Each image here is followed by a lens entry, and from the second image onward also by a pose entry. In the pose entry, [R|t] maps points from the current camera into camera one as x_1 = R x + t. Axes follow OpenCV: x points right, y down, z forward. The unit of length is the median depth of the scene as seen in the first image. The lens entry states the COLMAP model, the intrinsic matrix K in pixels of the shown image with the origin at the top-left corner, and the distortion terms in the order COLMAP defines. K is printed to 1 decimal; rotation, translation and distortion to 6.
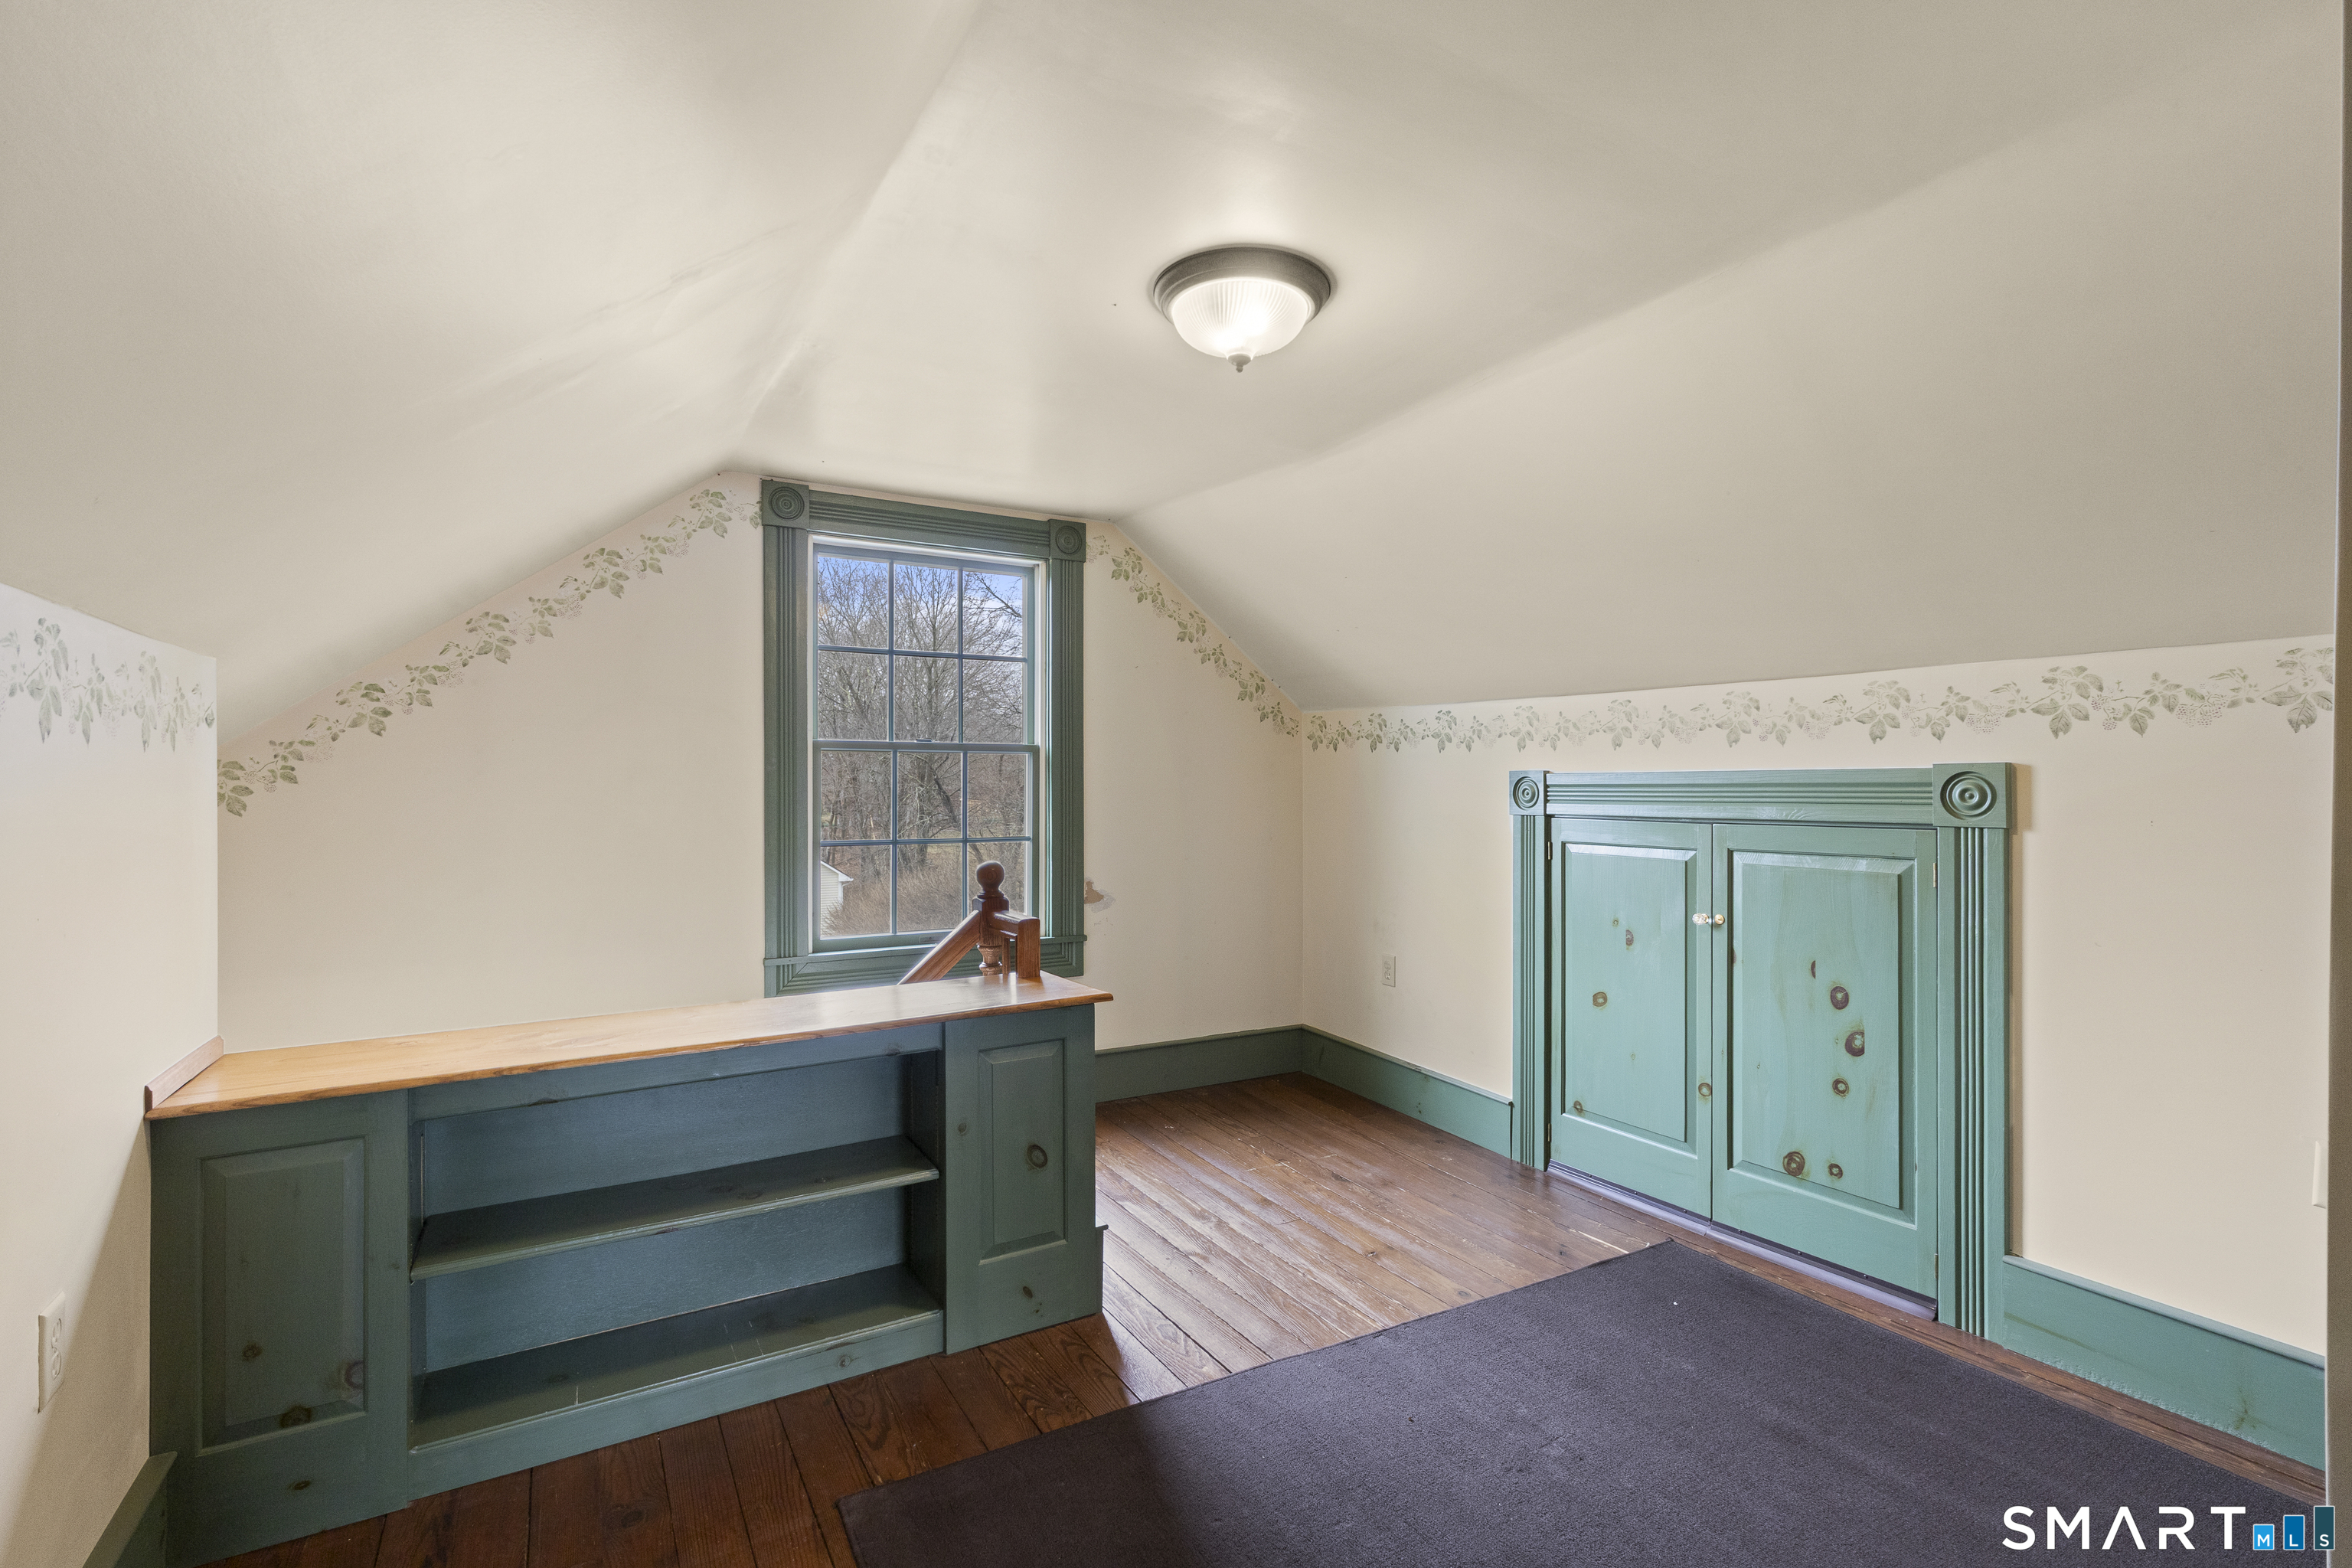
lens RADIAL K [[1072.3, 0, 1175.0], [0, 1072.3, 782.3], [0, 0, 1]] dist [-0.003986, 0.002027]
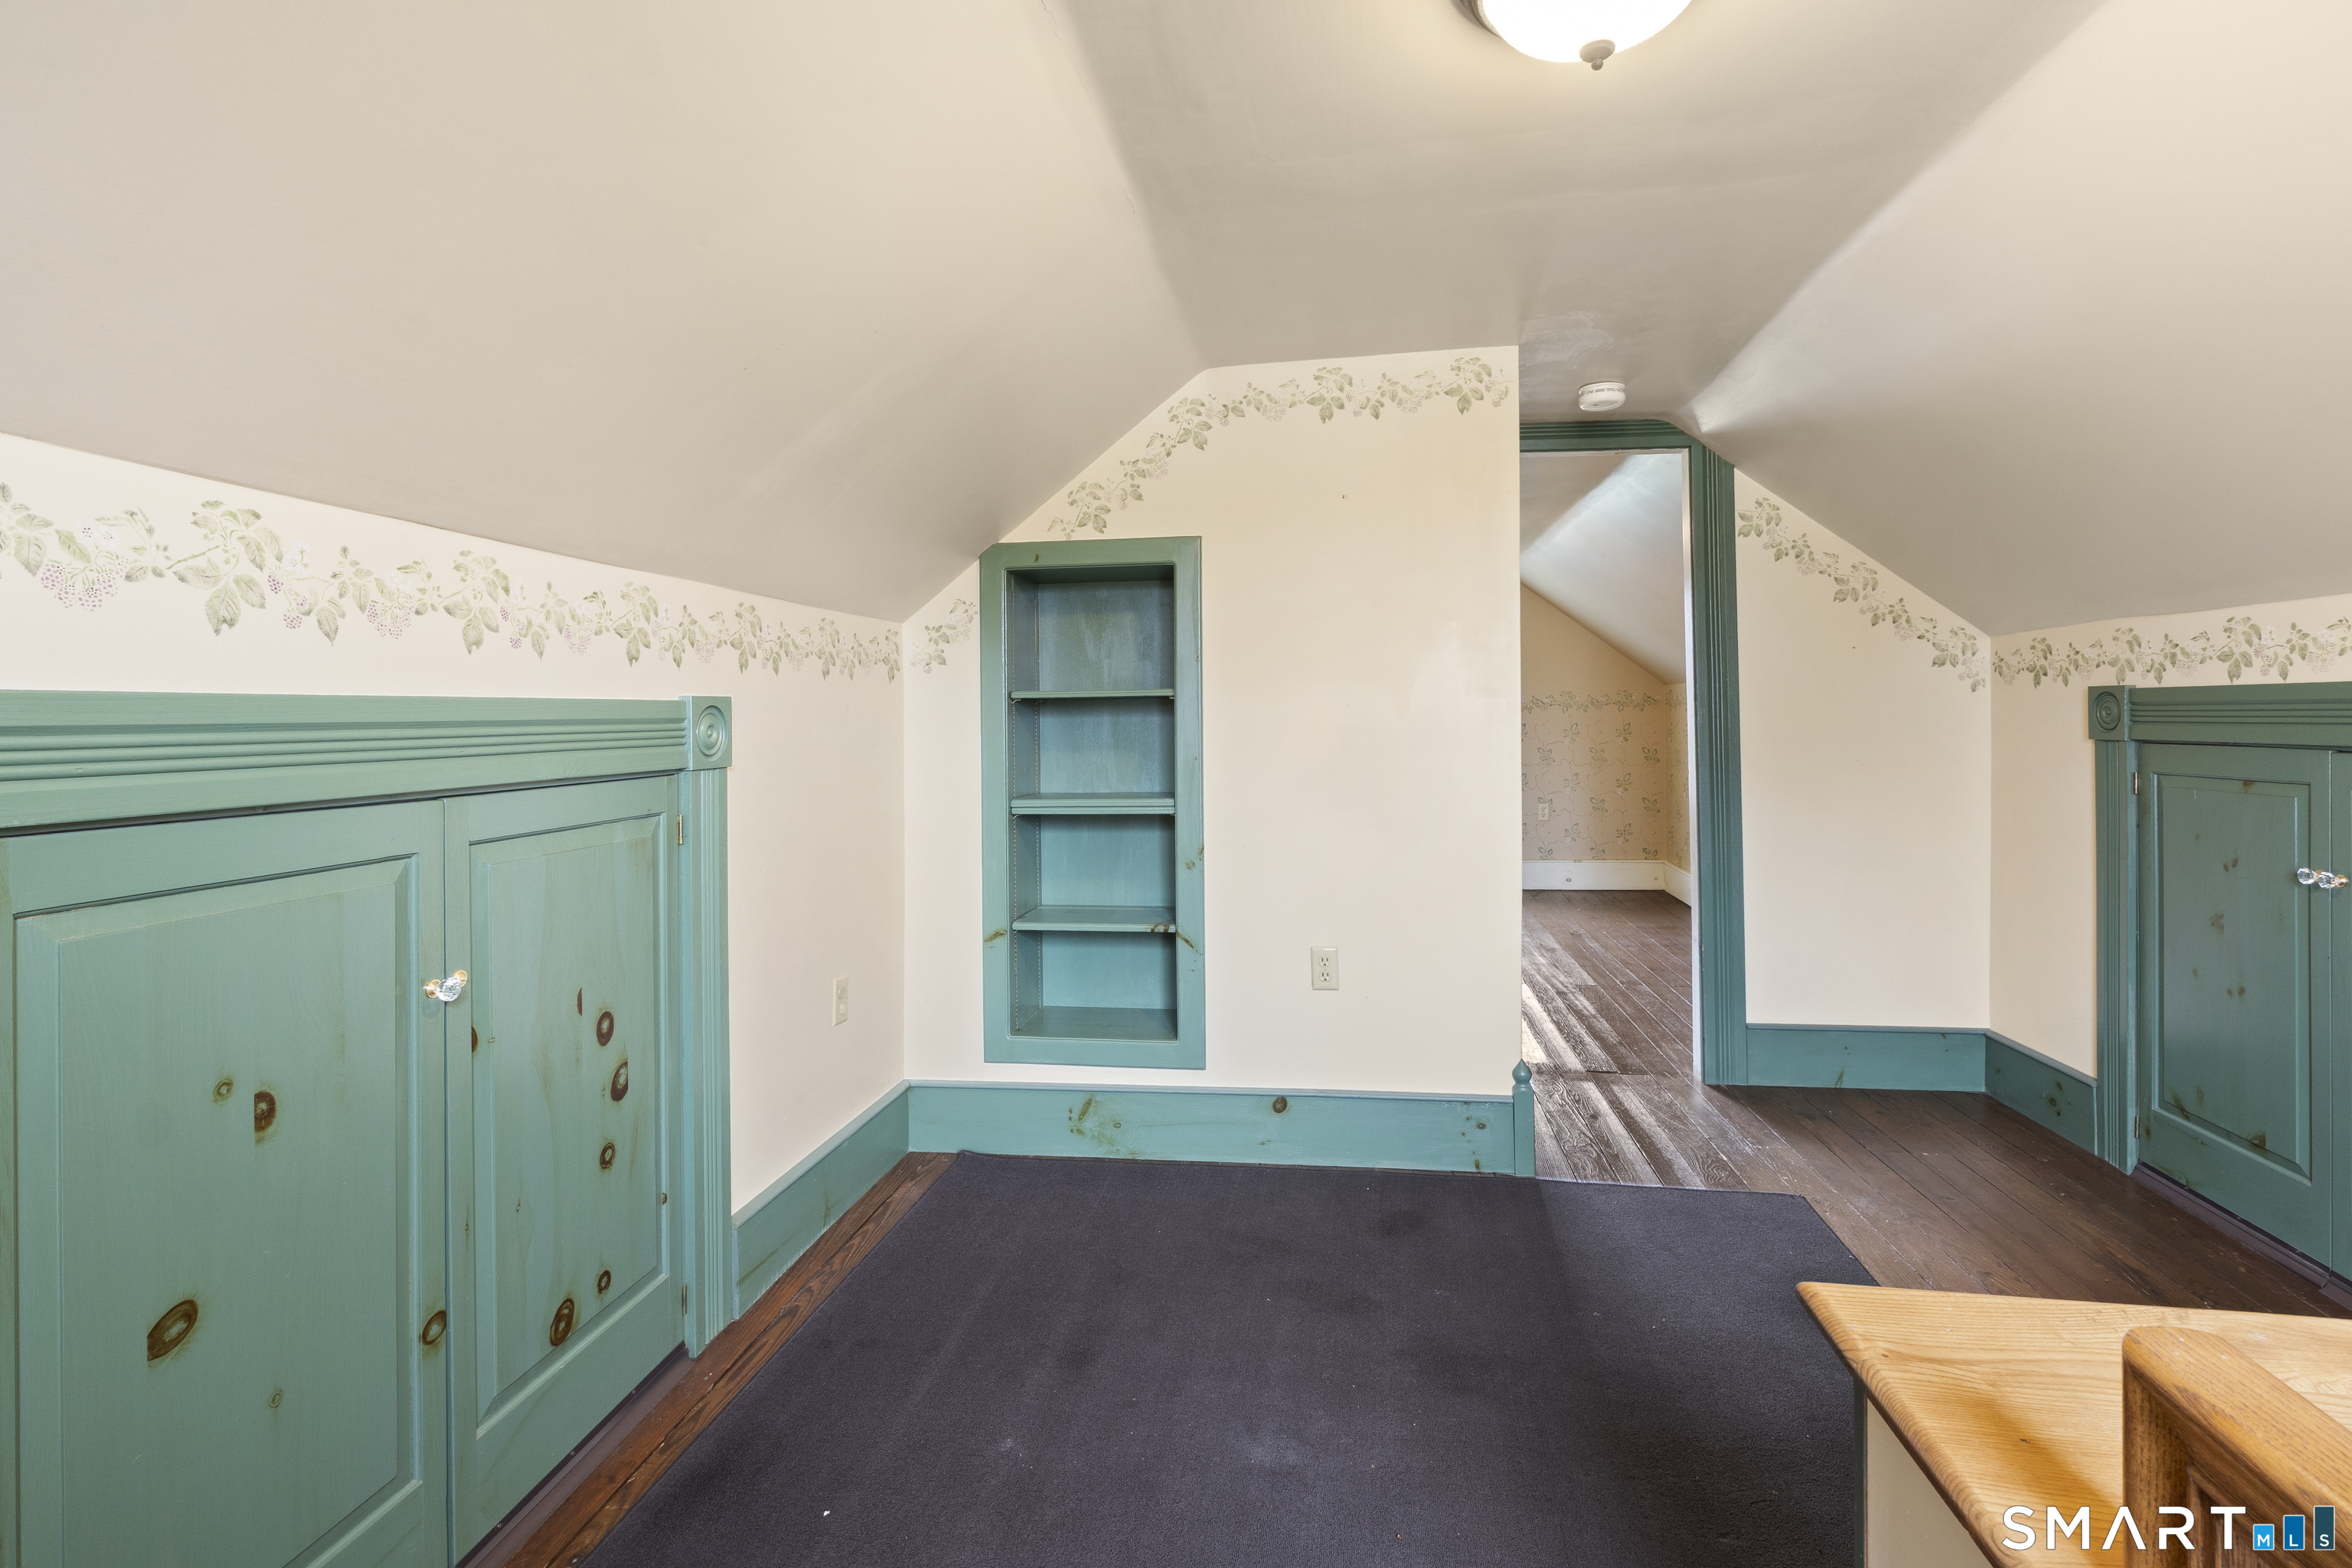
lens RADIAL K [[1072.3, 0, 1208.6], [0, 1072.3, 717.8], [0, 0, 1]] dist [-0.003986, 0.002027]
pose [[-0.788804, 0.004599, 0.614627, -0.116677], [0.006440, 0.999979, 0.000783, 0.001625], [-0.614611, 0.004576, -0.788817, 1.315262]]
